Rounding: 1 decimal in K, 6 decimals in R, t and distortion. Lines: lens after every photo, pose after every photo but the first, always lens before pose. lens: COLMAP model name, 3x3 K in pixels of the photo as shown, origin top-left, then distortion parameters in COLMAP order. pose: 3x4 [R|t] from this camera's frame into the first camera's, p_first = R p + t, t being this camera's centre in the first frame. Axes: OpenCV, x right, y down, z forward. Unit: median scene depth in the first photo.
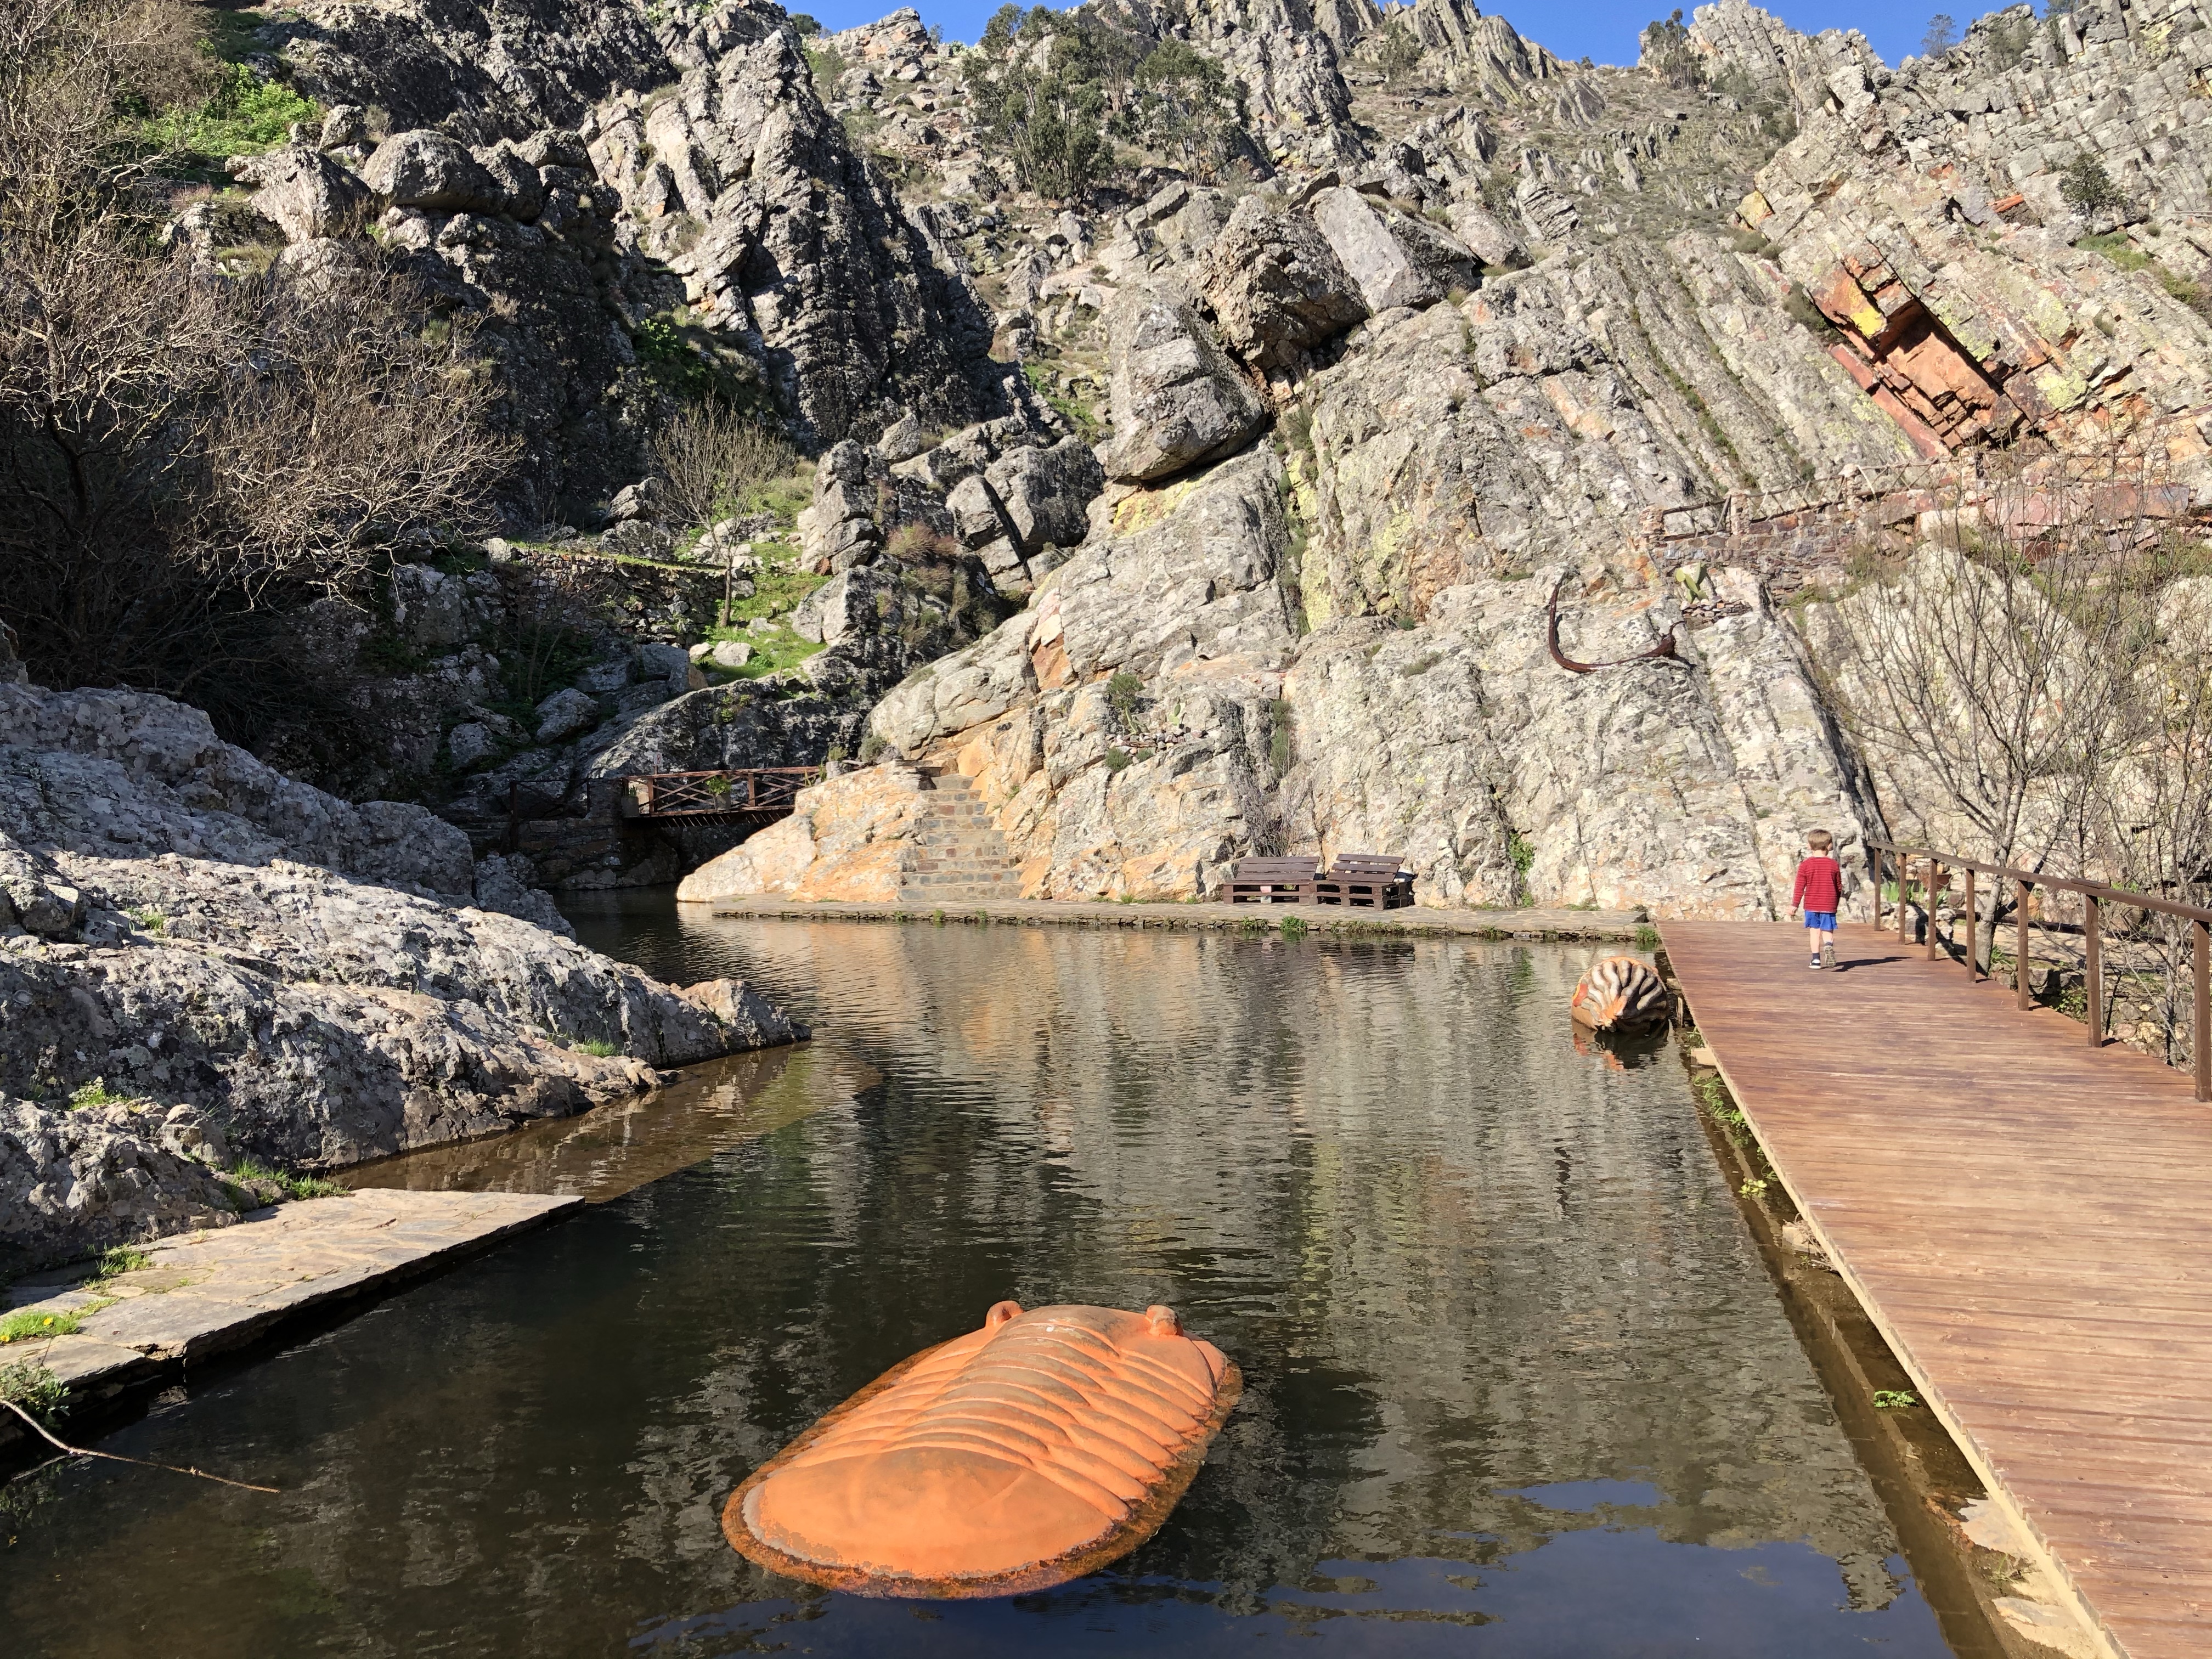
lens RADIAL K [[1799.8, 0, 1106.7], [0, 1799.8, 766.4], [0, 0, 1]] dist [0.033848, -0.053762]
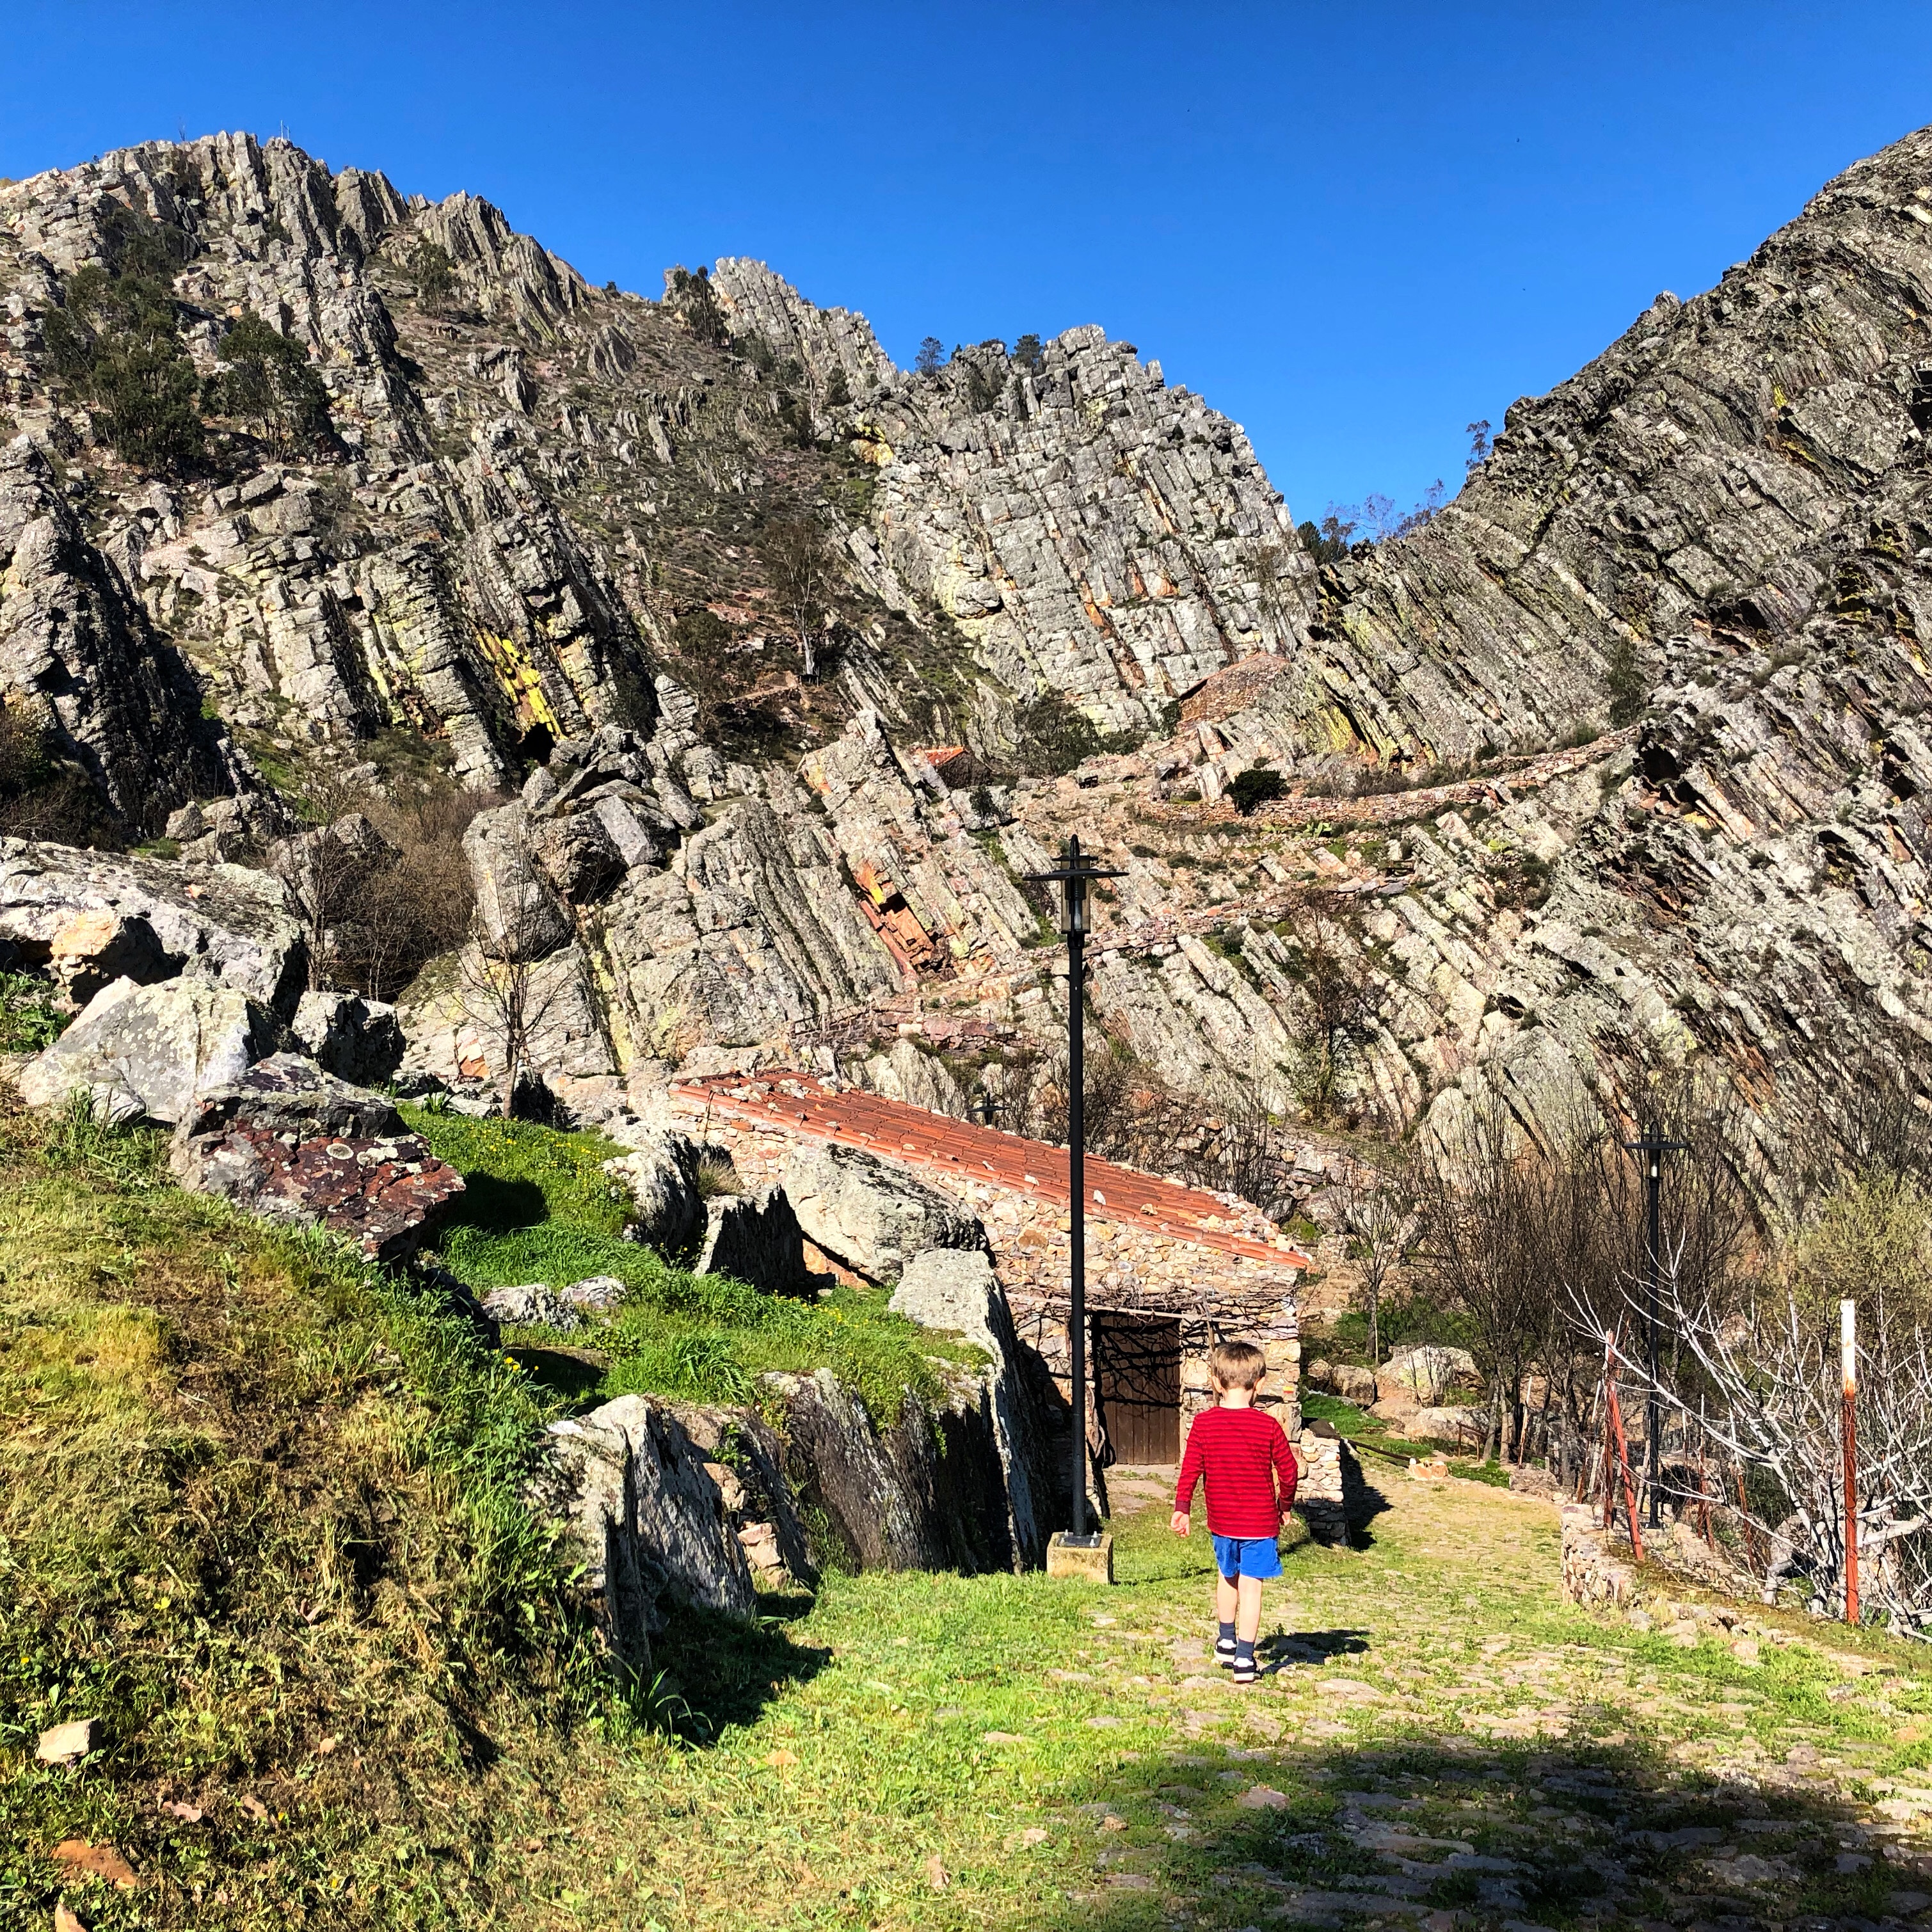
lens RADIAL K [[2100.9, 0, 966.0], [0, 2100.9, 966.0], [0, 0, 1]] dist [-0.058535, -0.010496]
pose [[0.900498, 0.012770, 0.434672, -0.120197], [-0.014101, 0.999901, -0.000163, -0.040030], [-0.434631, -0.005983, 0.900589, -0.273060]]
